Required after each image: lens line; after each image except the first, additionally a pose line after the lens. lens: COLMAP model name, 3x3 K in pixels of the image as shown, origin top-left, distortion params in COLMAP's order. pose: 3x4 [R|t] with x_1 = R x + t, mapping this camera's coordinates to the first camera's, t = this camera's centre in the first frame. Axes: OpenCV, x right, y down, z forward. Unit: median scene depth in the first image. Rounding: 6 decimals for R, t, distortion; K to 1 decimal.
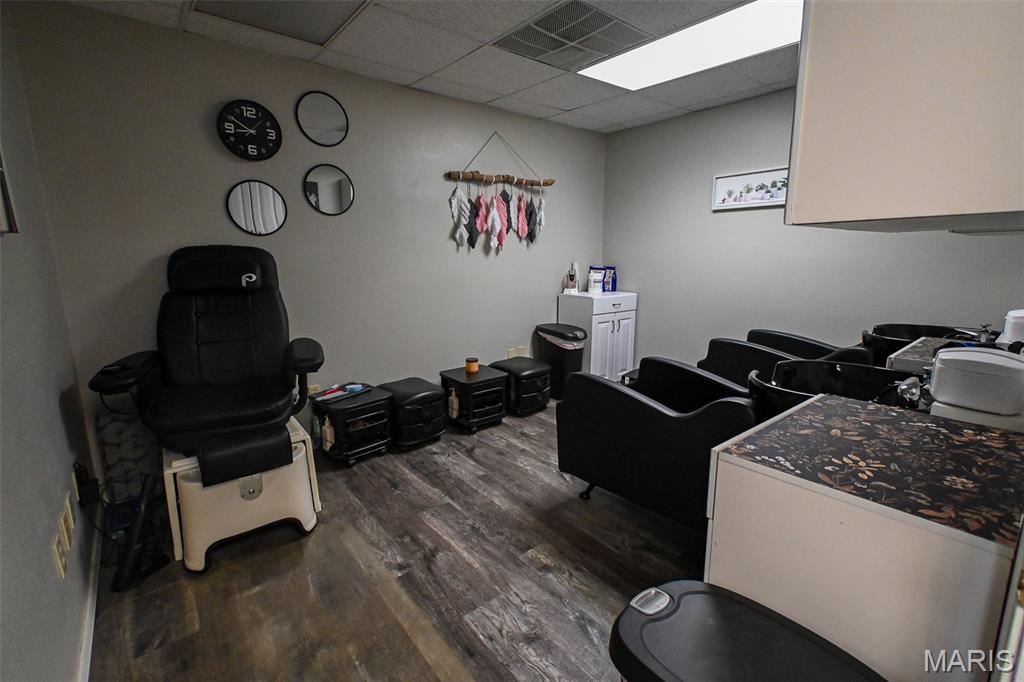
lens RADIAL K [[455.2, 0, 512.4], [0, 455.2, 339.5], [0, 0, 1]] dist [0.008760, -0.005071]
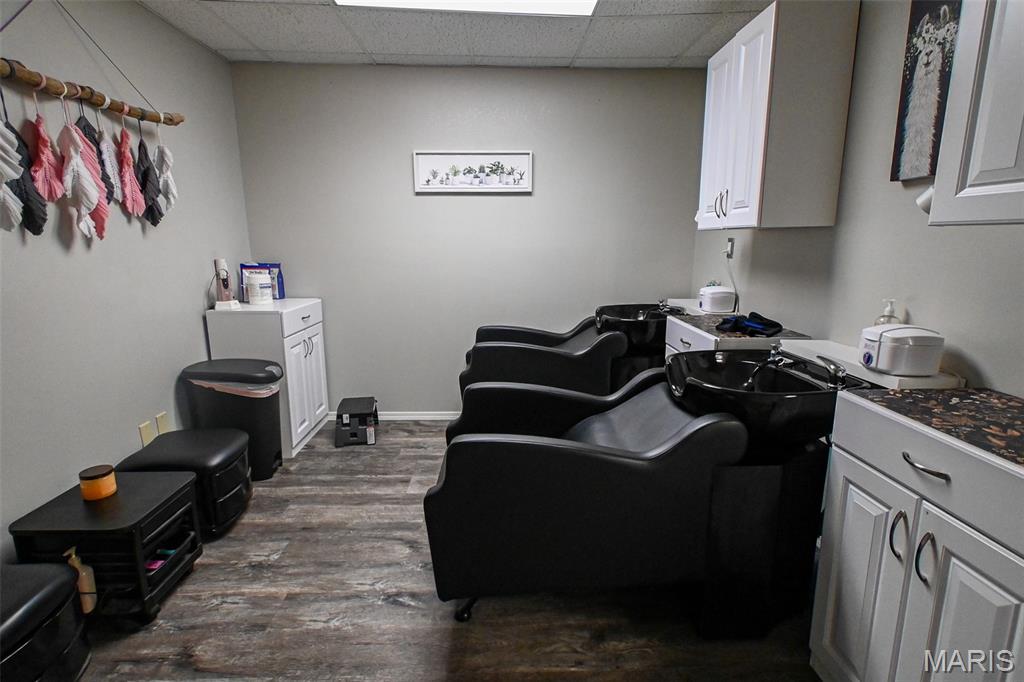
lens RADIAL K [[488.0, 0, 513.3], [0, 488.0, 340.6], [0, 0, 1]] dist [0.001450, -0.001133]
pose [[0.600891, -0.158659, 0.783427, -0.195334], [0.149677, 0.985100, 0.084699, -0.065107], [-0.785192, 0.066367, 0.615686, 0.328397]]
